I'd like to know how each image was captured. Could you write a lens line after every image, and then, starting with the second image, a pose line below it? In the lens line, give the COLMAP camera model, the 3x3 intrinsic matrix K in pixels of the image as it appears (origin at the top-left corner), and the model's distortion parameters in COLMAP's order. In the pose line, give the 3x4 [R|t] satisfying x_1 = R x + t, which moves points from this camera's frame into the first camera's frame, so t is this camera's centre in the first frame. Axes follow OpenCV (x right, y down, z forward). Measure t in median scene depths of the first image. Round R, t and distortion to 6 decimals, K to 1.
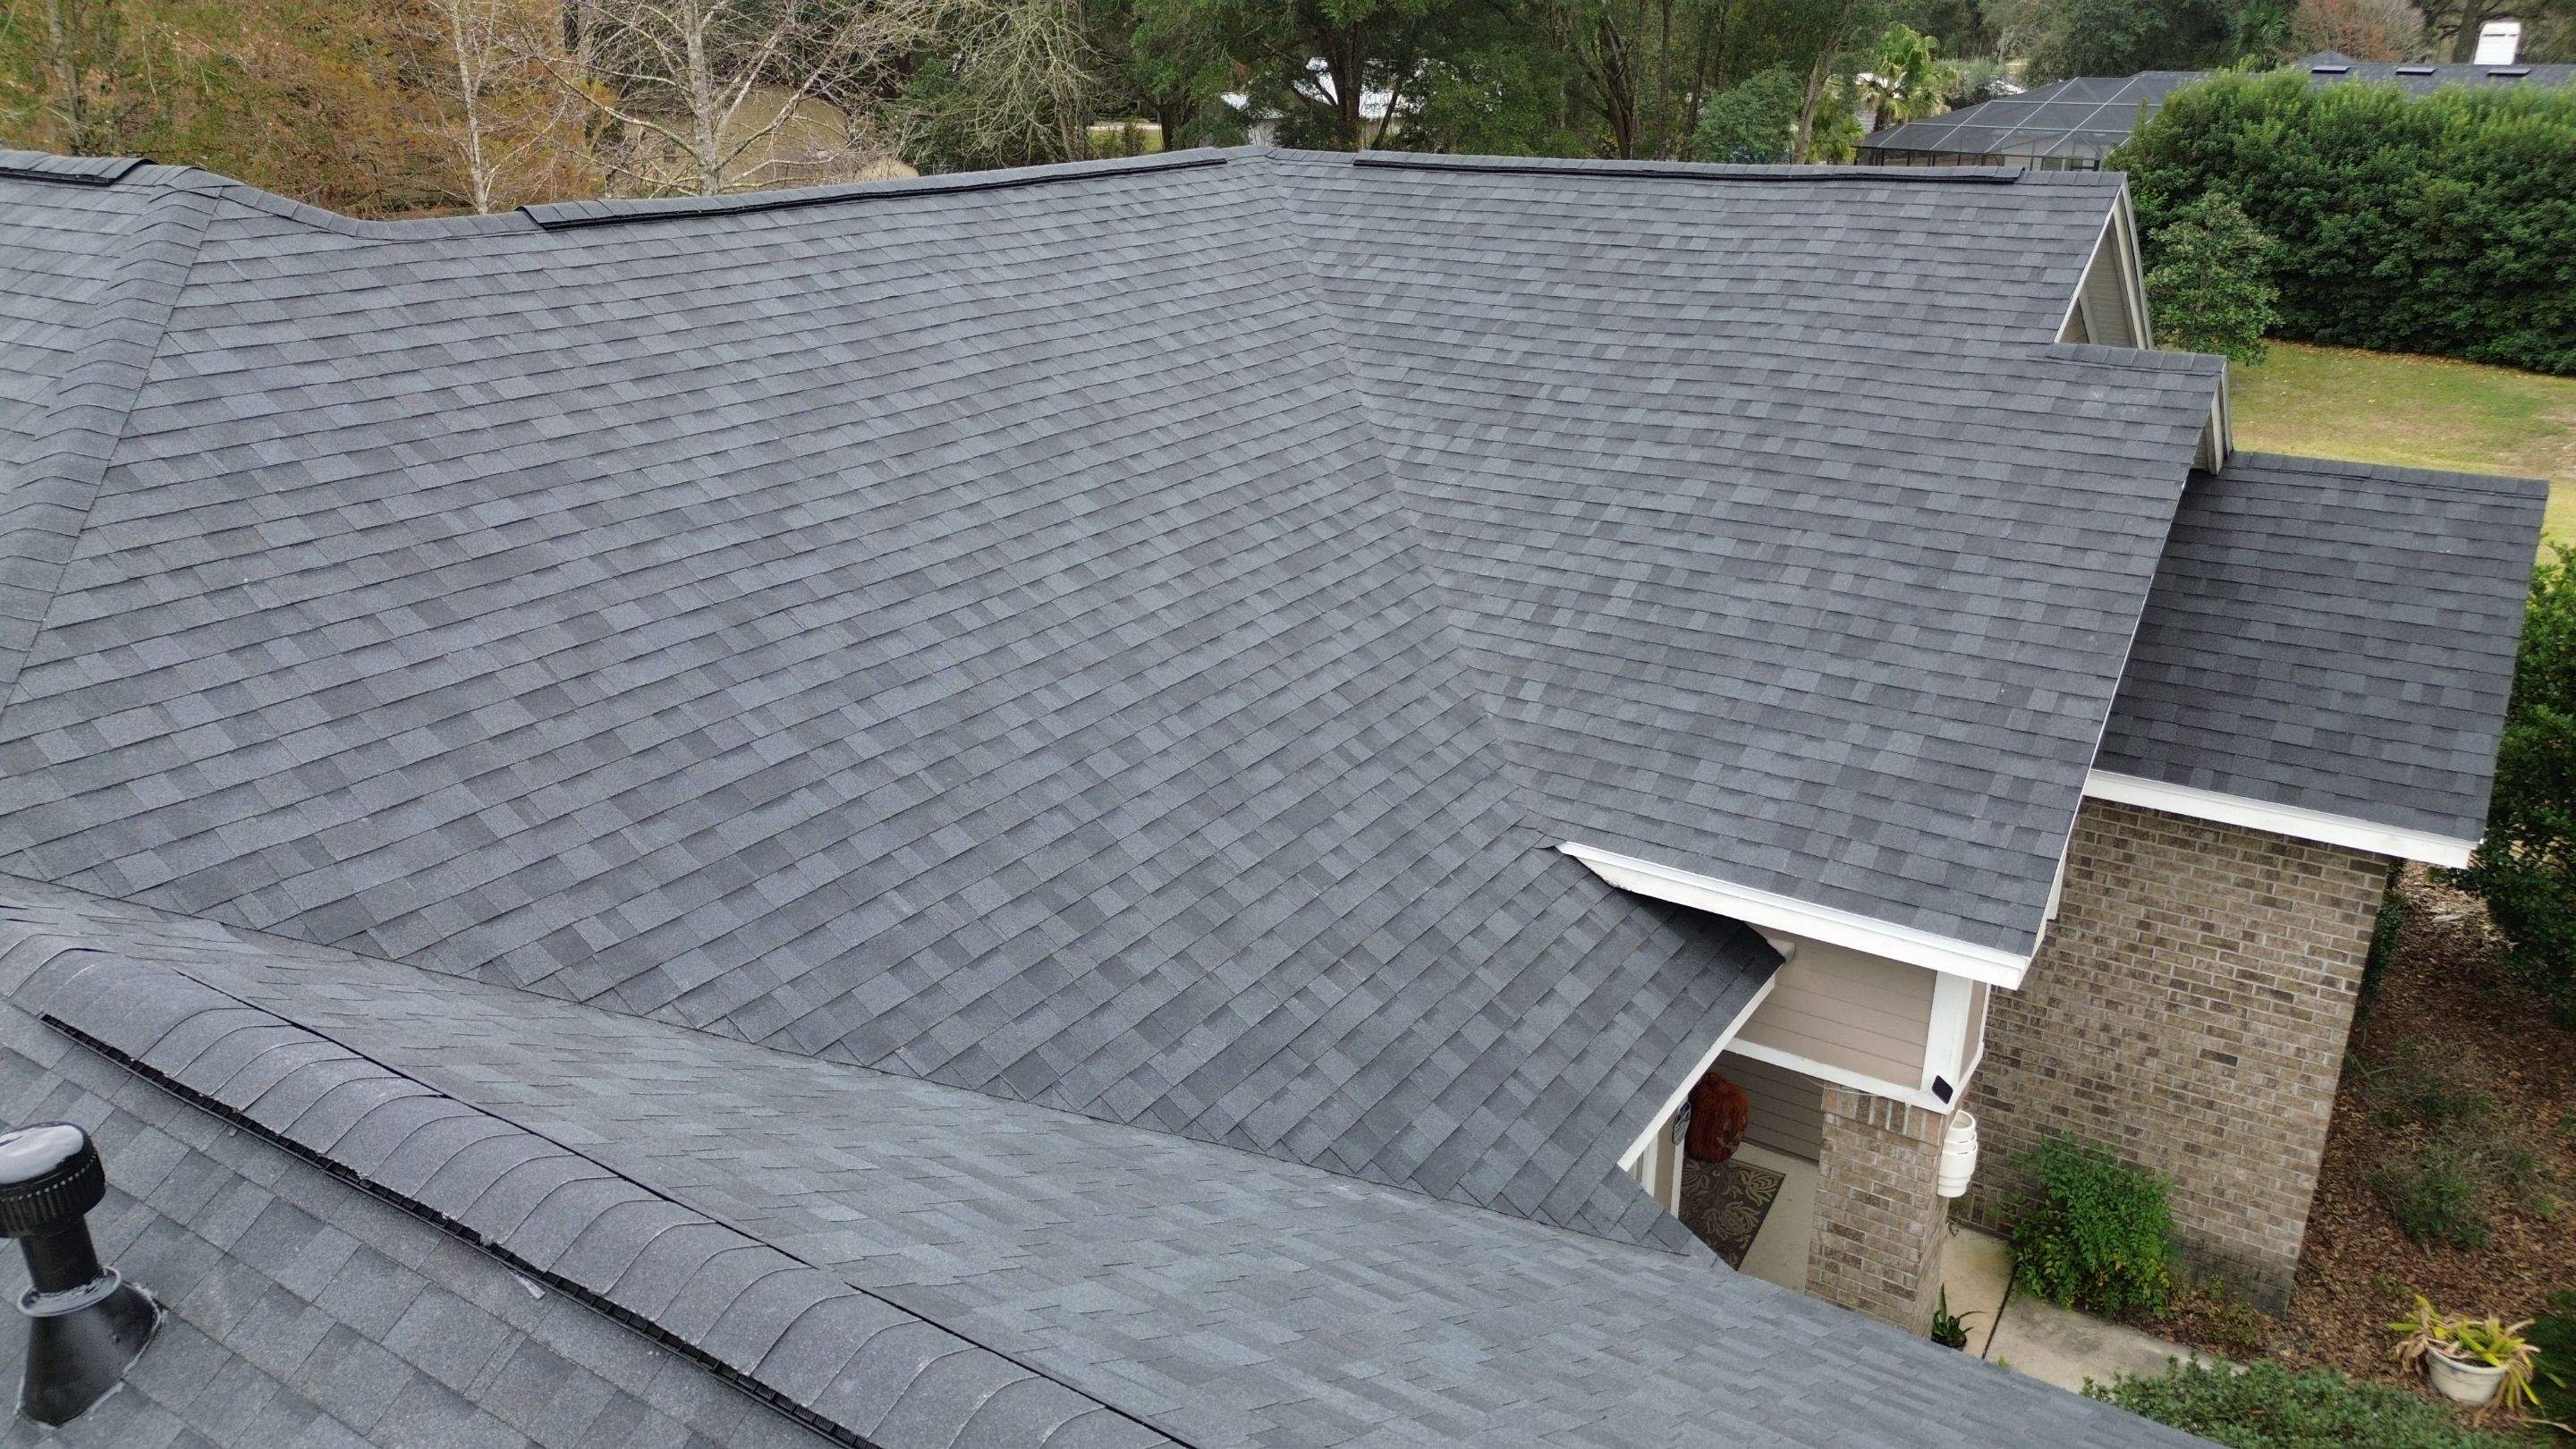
lens RADIAL K [[1811.5, 0, 1300.7], [0, 1811.5, 731.1], [0, 0, 1]] dist [0.084726, -0.084288]
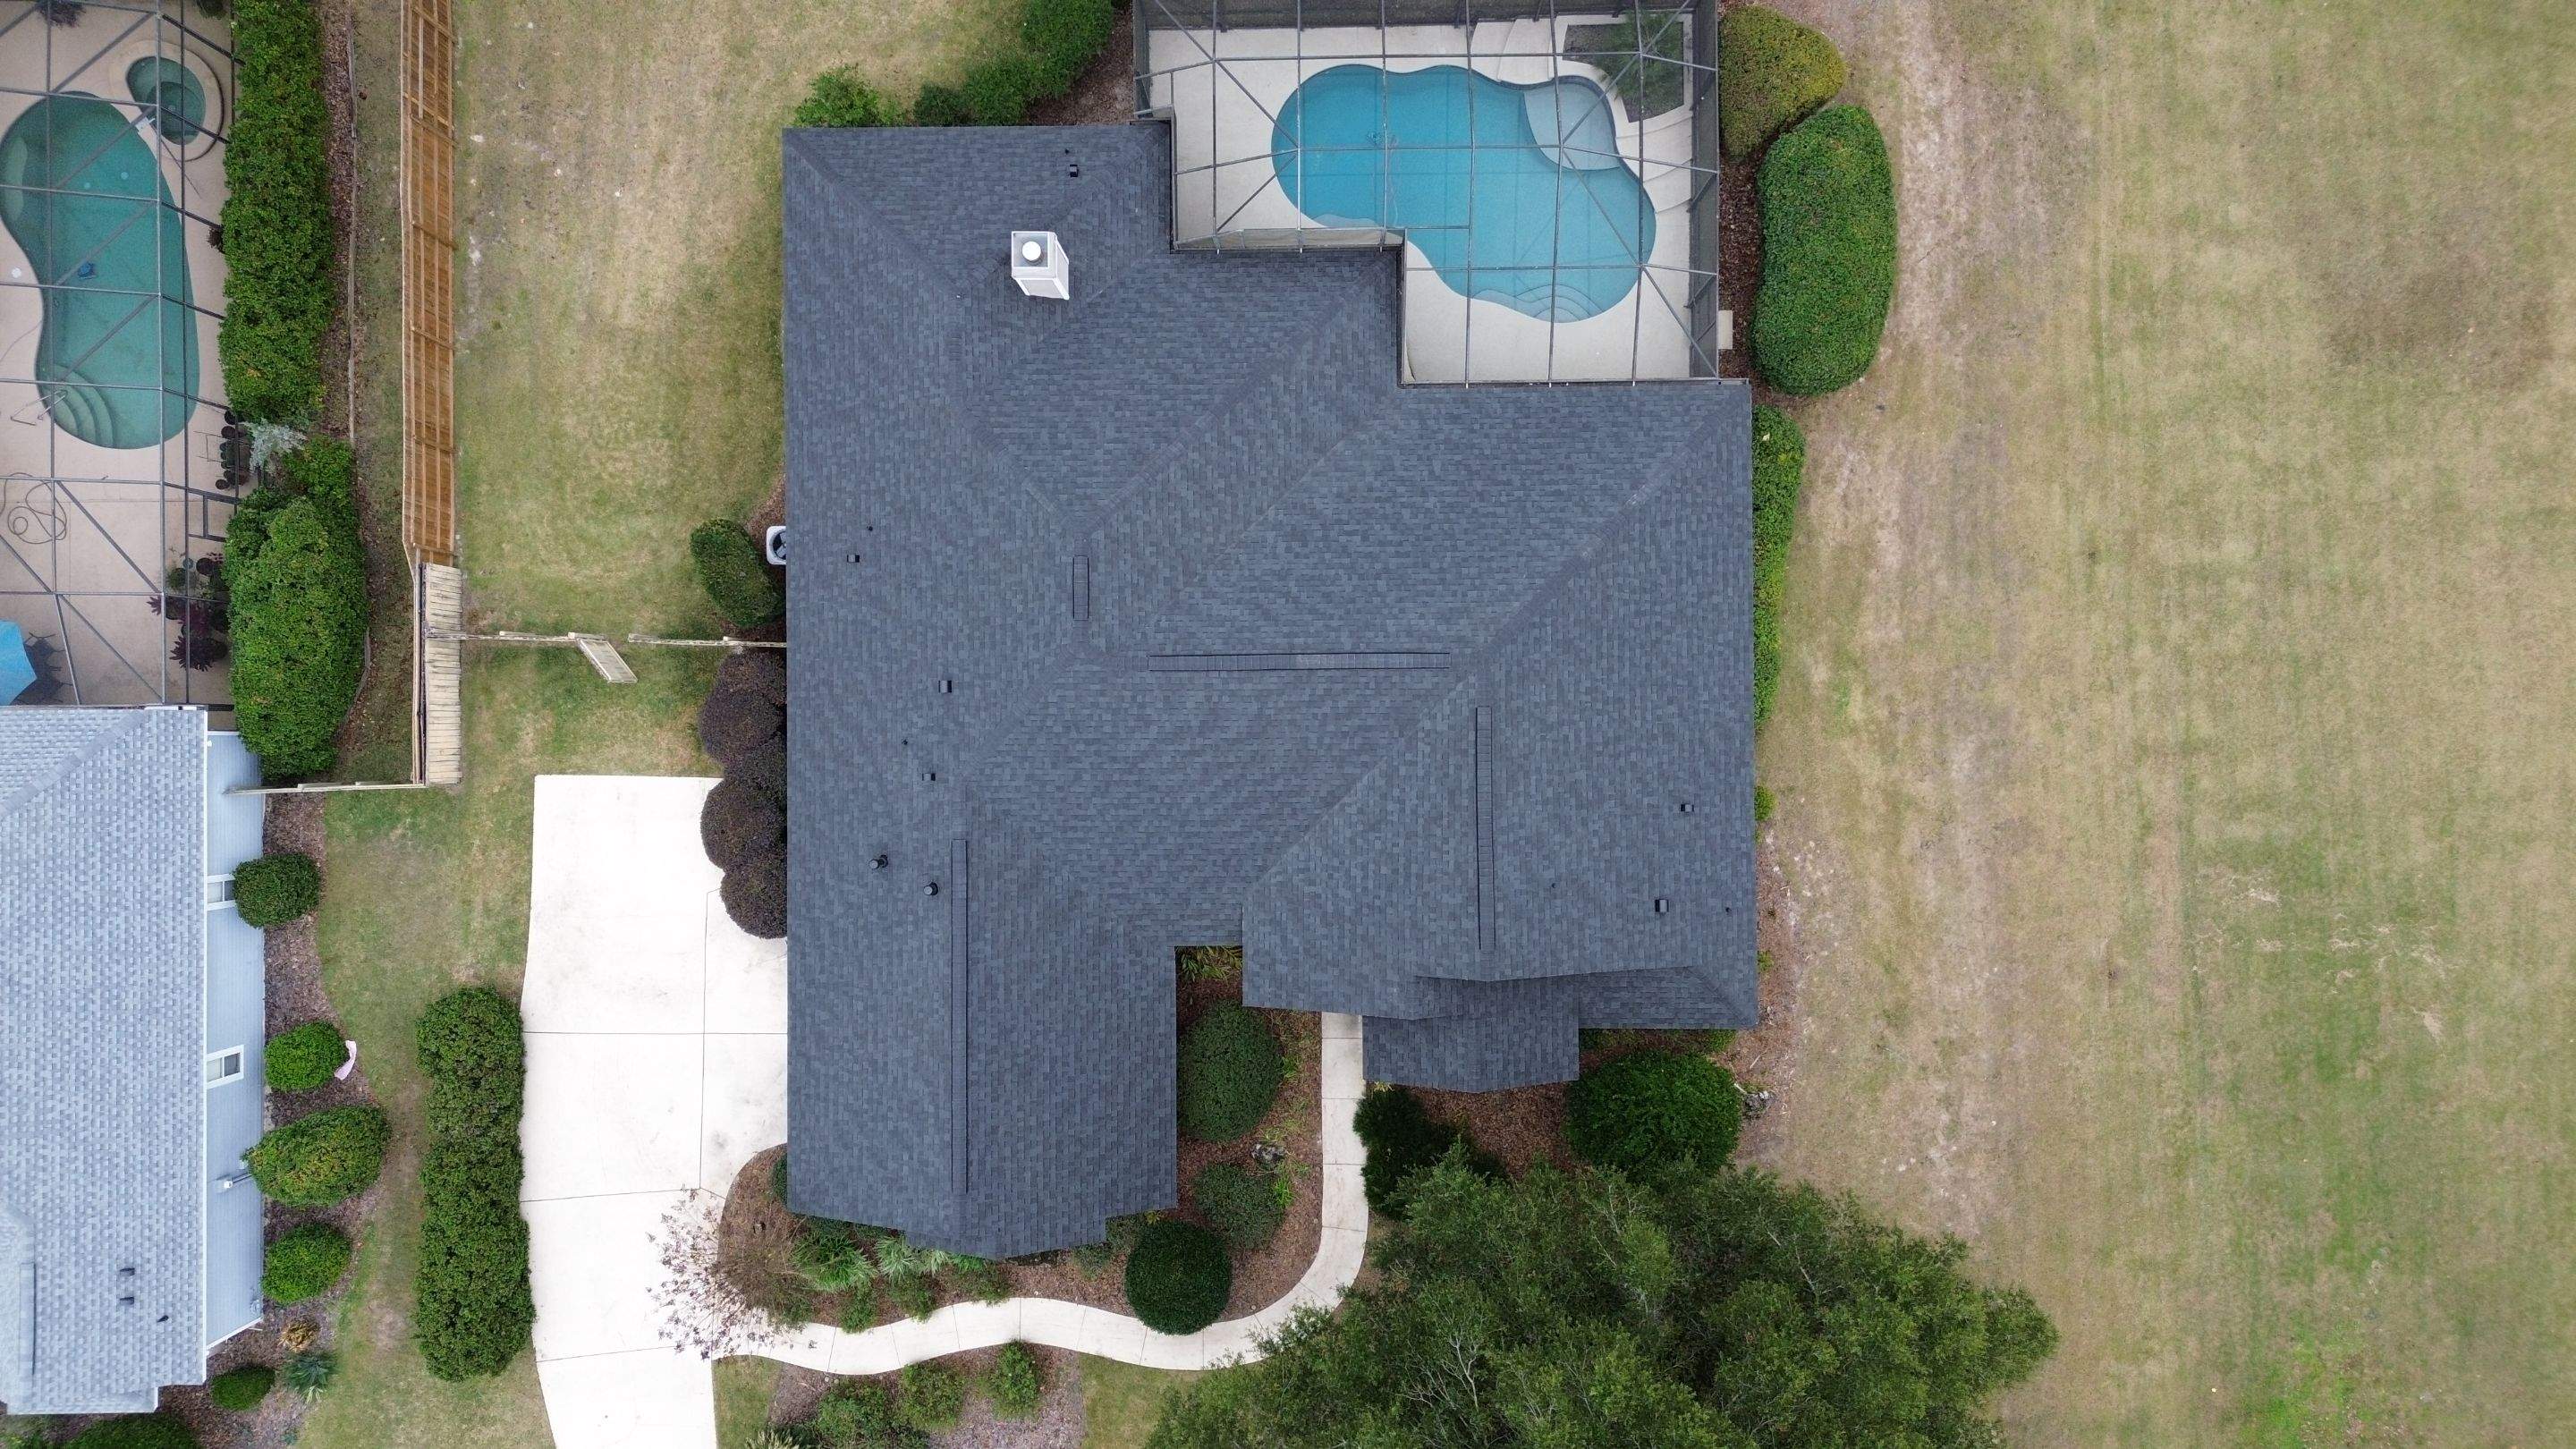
lens RADIAL K [[1811.5, 0, 1300.7], [0, 1811.5, 731.1], [0, 0, 1]] dist [0.084726, -0.084288]
pose [[0.539836, 0.841649, -0.014315, -0.068284], [-0.285203, 0.198877, 0.937607, -4.268735], [0.791982, -0.502071, 0.347402, -0.190446]]
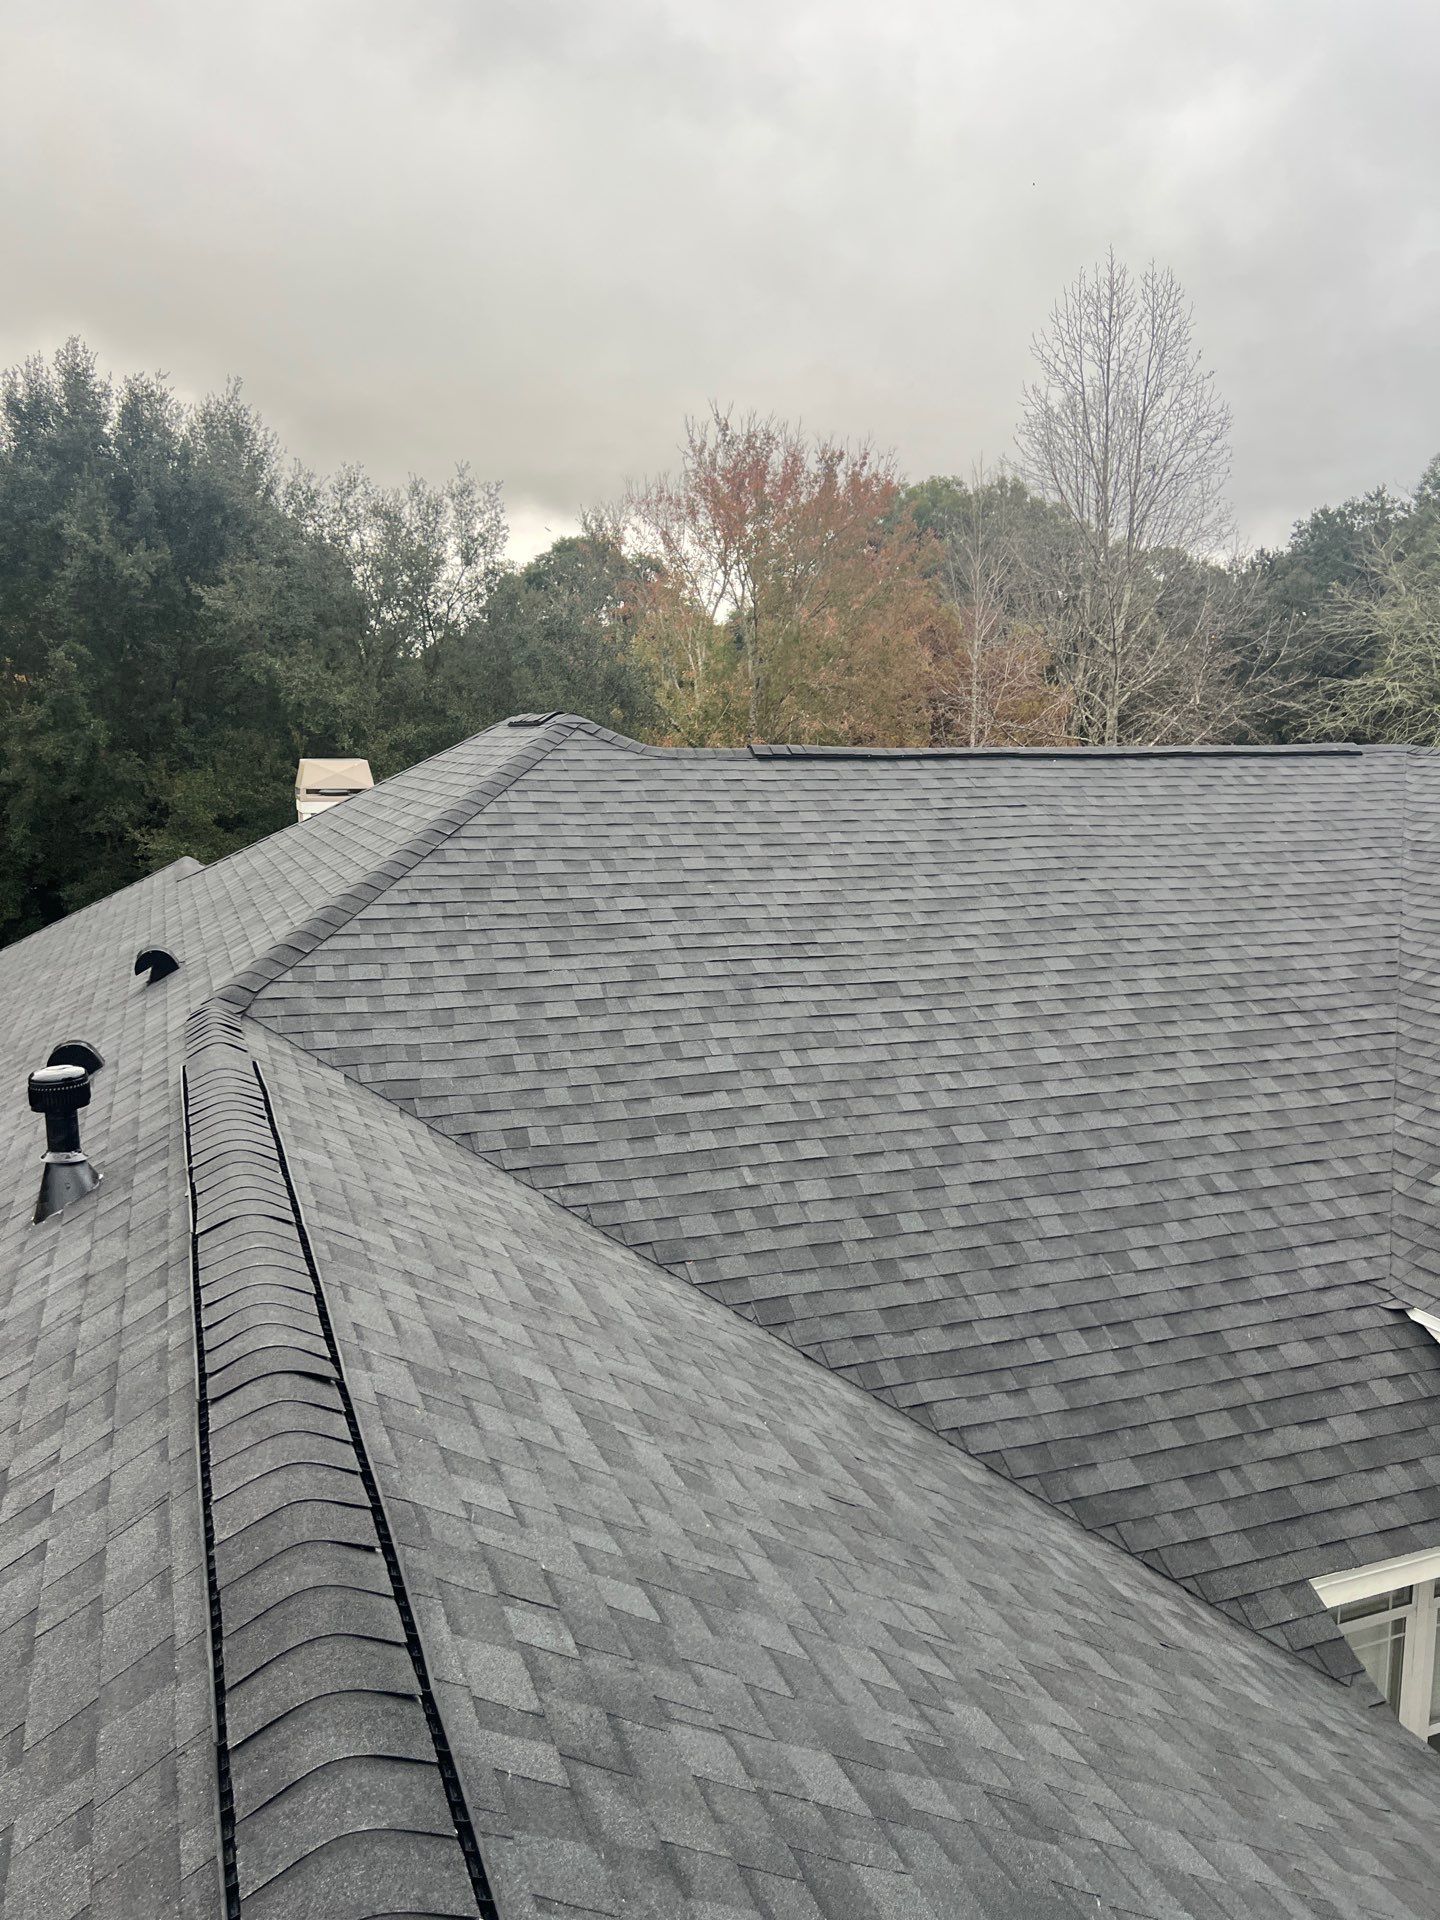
lens RADIAL K [[1412.2, 0, 728.0], [0, 1412.2, 954.2], [0, 0, 1]] dist [0.175585, -0.440681]
pose [[0.805375, 0.091038, -0.585734, 0.306341], [-0.215463, 0.965507, -0.146194, 0.073324], [0.552220, 0.243945, 0.797210, 0.069851]]
